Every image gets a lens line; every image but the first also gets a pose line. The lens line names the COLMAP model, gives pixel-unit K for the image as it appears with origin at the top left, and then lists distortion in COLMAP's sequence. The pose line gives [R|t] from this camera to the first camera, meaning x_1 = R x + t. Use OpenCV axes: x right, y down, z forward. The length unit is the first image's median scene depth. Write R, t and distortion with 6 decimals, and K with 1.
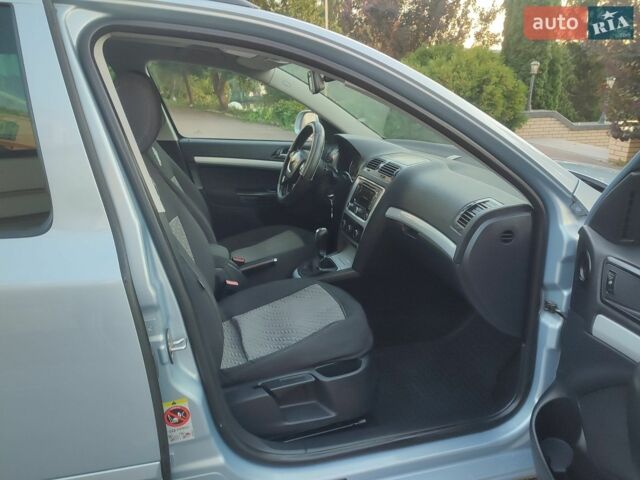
lens RADIAL K [[458.5, 0, 320.0], [0, 458.5, 240.0], [0, 0, 1]] dist [0.032313, -0.034073]
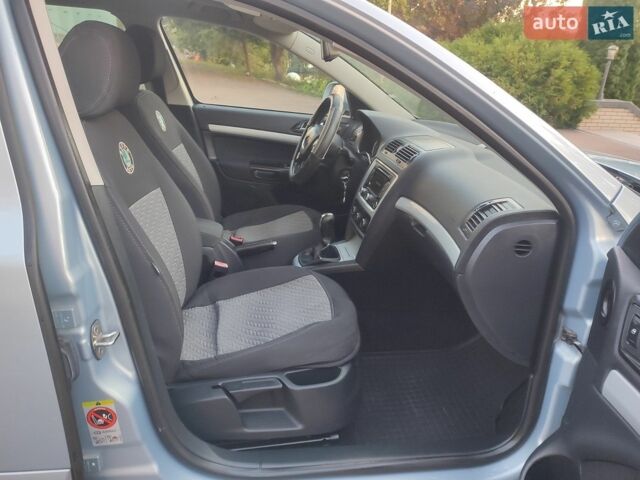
lens RADIAL K [[458.5, 0, 320.0], [0, 458.5, 240.0], [0, 0, 1]] dist [0.032313, -0.034073]
pose [[0.990860, 0.094041, -0.096706, 0.090936], [-0.089018, 0.994510, 0.055011, -0.024099], [0.101348, -0.045899, 0.993792, 0.105889]]
